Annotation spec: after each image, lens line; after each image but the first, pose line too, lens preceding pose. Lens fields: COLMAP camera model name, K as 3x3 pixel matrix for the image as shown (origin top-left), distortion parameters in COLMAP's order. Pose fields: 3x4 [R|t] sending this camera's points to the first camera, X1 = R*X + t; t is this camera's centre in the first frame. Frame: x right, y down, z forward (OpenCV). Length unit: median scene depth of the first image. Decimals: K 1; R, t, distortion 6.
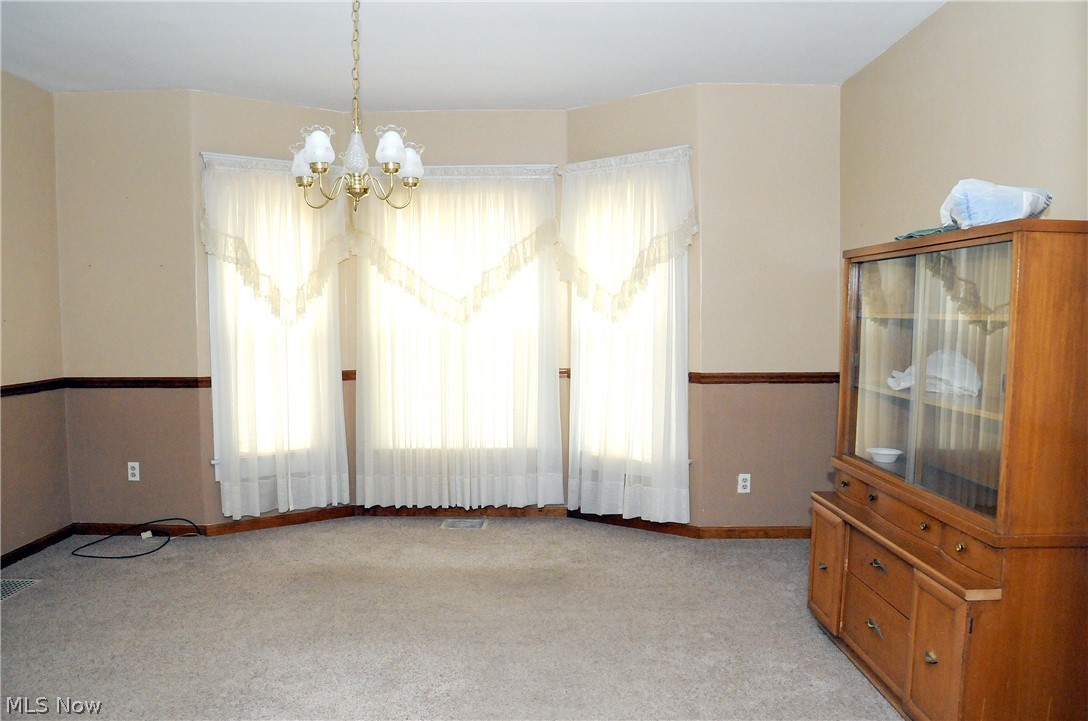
lens RADIAL K [[772.9, 0, 546.2], [0, 772.9, 375.5], [0, 0, 1]] dist [-0.119692, 0.069608]
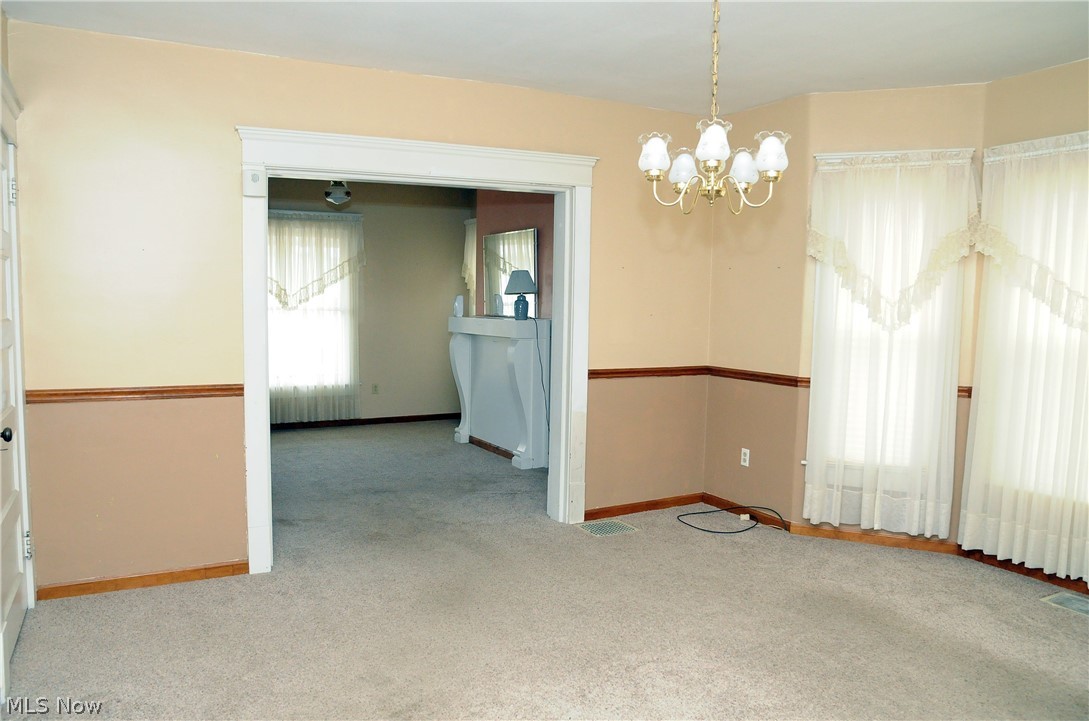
lens RADIAL K [[773.6, 0, 546.7], [0, 773.6, 375.5], [0, 0, 1]] dist [-0.119692, 0.069608]
pose [[0.491167, 0.093527, -0.866030, 0.259948], [-0.086521, 0.994541, 0.058335, -0.029740], [0.866758, 0.046277, 0.496578, 0.192750]]
